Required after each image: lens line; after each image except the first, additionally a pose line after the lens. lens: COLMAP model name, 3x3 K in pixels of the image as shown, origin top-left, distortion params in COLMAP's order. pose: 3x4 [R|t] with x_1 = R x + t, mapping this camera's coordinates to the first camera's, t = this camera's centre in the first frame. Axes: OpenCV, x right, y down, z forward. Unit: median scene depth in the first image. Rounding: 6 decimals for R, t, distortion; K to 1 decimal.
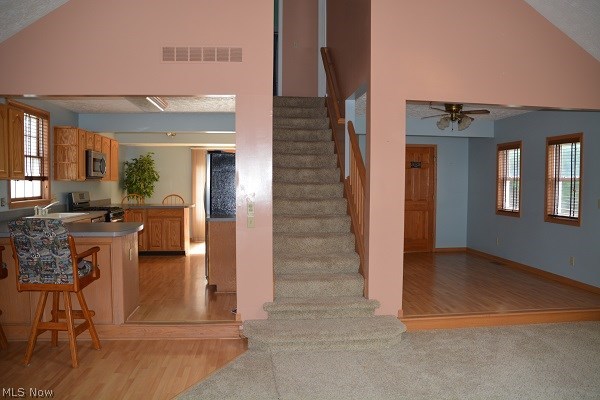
lens RADIAL K [[501.6, 0, 300.0], [0, 501.6, 200.0], [0, 0, 1]] dist [-0.109514, 0.014169]
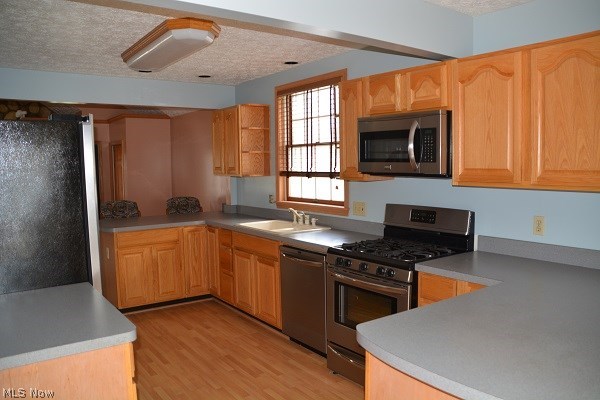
lens RADIAL K [[501.6, 0, 300.0], [0, 501.6, 200.0], [0, 0, 1]] dist [-0.109514, 0.014169]
pose [[-0.877139, 0.027444, -0.479452, -0.158408], [-0.024829, 0.994439, 0.102347, -0.078998], [0.479595, 0.101677, -0.871580, 1.580282]]
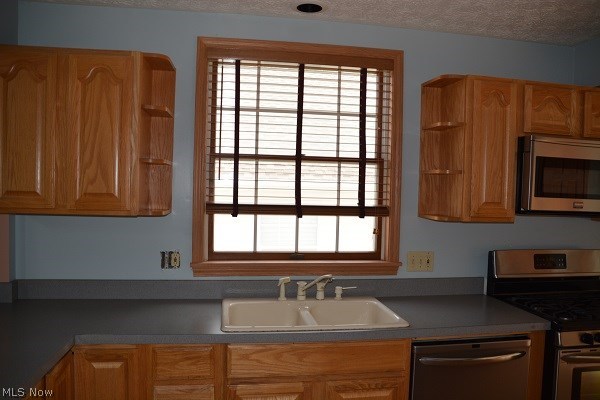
lens RADIAL K [[501.6, 0, 300.0], [0, 501.6, 200.0], [0, 0, 1]] dist [-0.109514, 0.014169]
pose [[0.075365, 0.005600, -0.997140, -0.106875], [-0.068474, 0.997653, 0.000428, -0.050464], [0.994802, 0.068246, 0.075571, 0.918981]]
